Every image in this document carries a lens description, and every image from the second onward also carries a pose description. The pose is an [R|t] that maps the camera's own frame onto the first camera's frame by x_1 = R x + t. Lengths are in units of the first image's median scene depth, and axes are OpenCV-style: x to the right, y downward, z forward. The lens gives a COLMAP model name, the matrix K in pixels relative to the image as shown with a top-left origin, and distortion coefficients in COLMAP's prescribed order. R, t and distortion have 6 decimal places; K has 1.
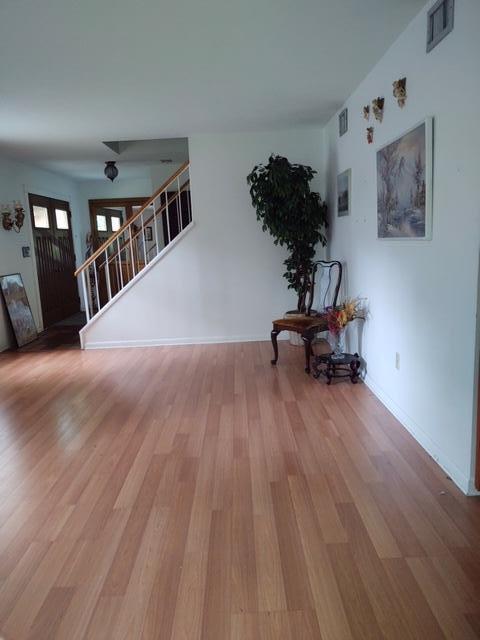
lens RADIAL K [[475.1, 0, 240.0], [0, 475.1, 320.0], [0, 0, 1]] dist [0.014369, -0.059037]
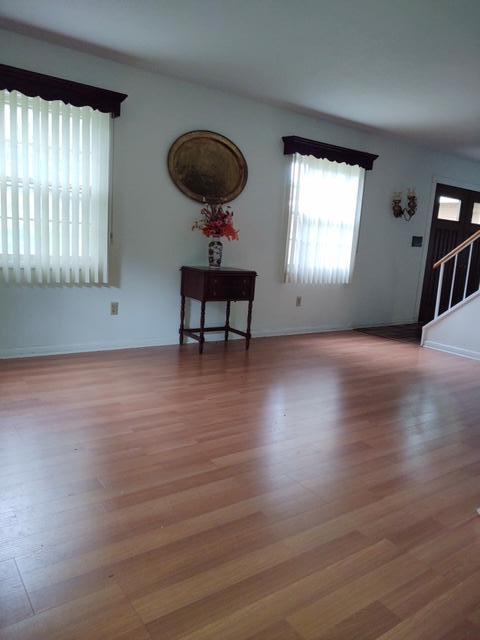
lens RADIAL K [[475.1, 0, 240.0], [0, 475.1, 320.0], [0, 0, 1]] dist [0.014369, -0.059037]
pose [[0.557406, 0.207598, -0.803867, 0.349661], [-0.216604, 0.971064, 0.100581, -0.007792], [0.801487, 0.118056, 0.586244, 0.278950]]
